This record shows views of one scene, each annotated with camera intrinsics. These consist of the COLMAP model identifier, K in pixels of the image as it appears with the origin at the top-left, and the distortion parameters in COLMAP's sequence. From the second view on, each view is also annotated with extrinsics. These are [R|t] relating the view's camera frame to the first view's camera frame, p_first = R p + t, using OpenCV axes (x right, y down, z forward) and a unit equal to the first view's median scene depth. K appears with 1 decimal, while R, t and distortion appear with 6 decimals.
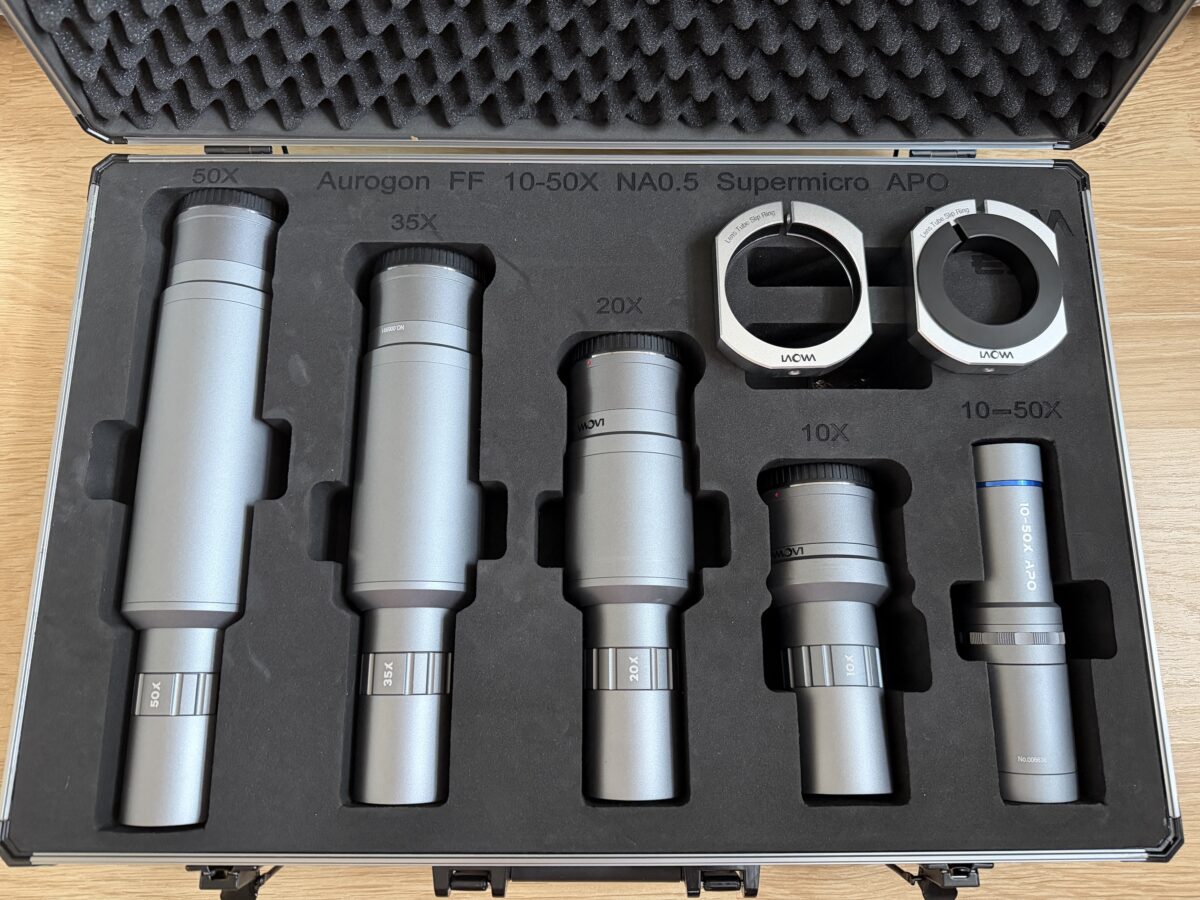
lens RADIAL K [[846.1, 0, 600.0], [0, 846.1, 450.0], [0, 0, 1]] dist [0.000579, -0.007683]
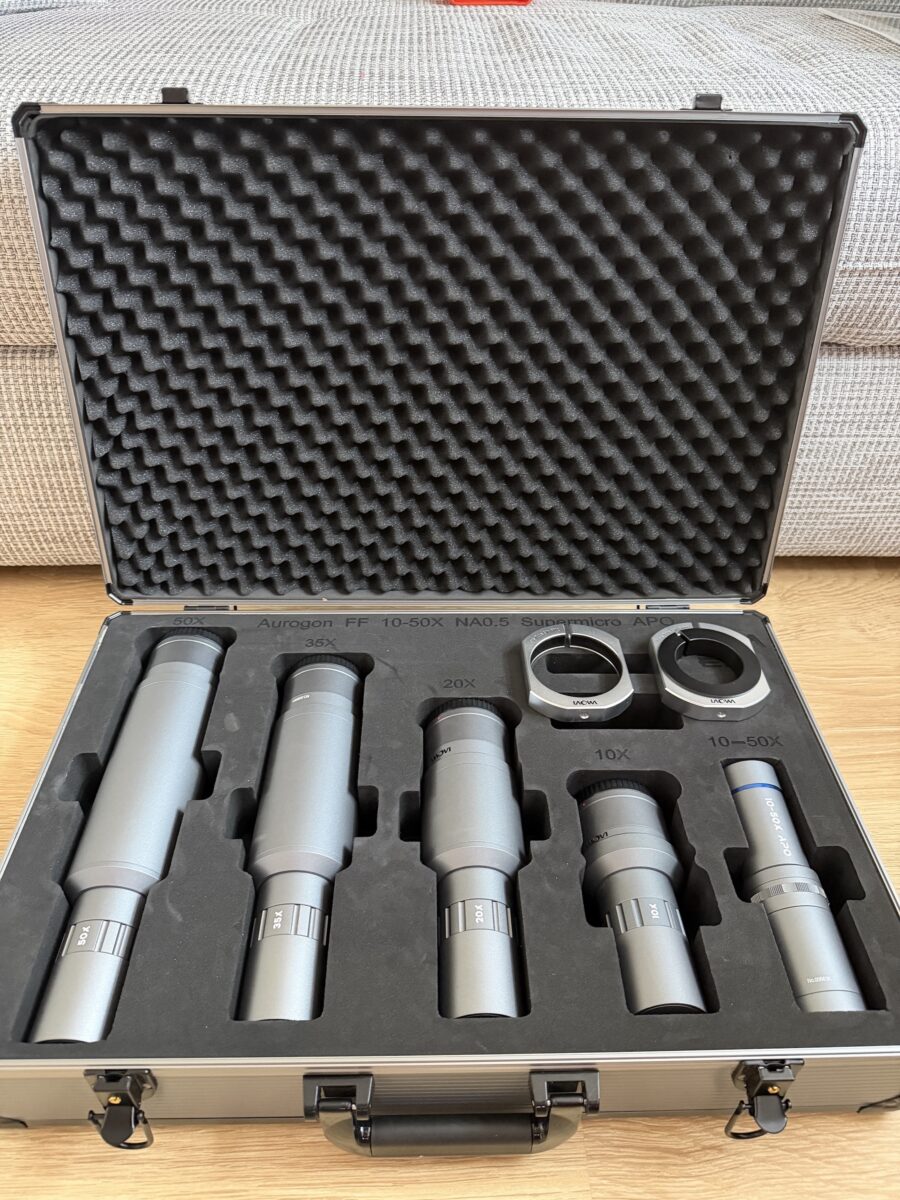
lens RADIAL K [[841.4, 0, 450.0], [0, 841.4, 600.0], [0, 0, 1]] dist [-0.002076, -0.005270]
pose [[0.999784, -0.011106, 0.017540, -0.016850], [0.019416, 0.799336, -0.600571, 0.592291], [-0.007350, 0.600782, 0.799379, -0.234890]]
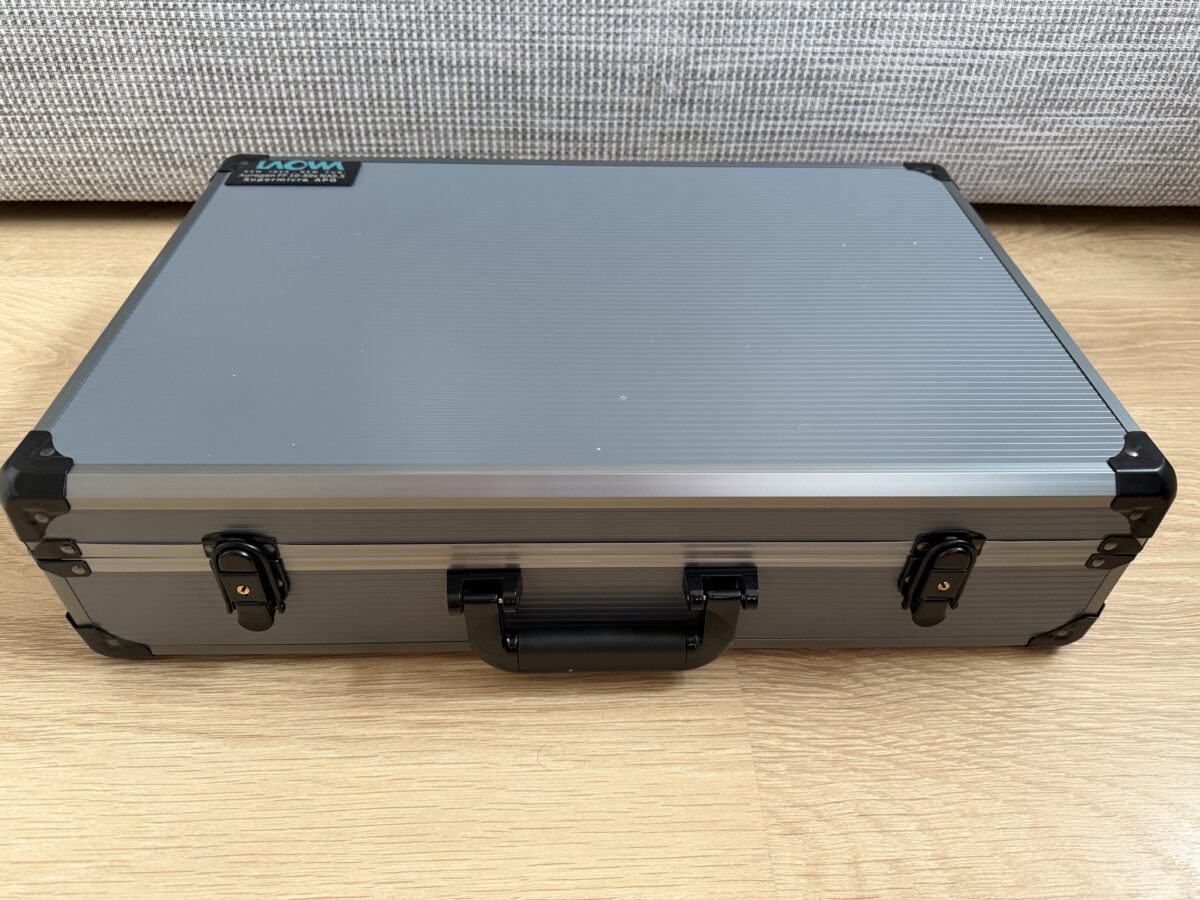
lens RADIAL K [[846.1, 0, 600.0], [0, 846.1, 450.0], [0, 0, 1]] dist [0.000579, -0.007683]
pose [[0.999731, -0.005085, 0.022637, -0.024857], [0.017167, 0.818460, -0.574308, 0.868998], [-0.015607, 0.574542, 0.818327, 0.047235]]
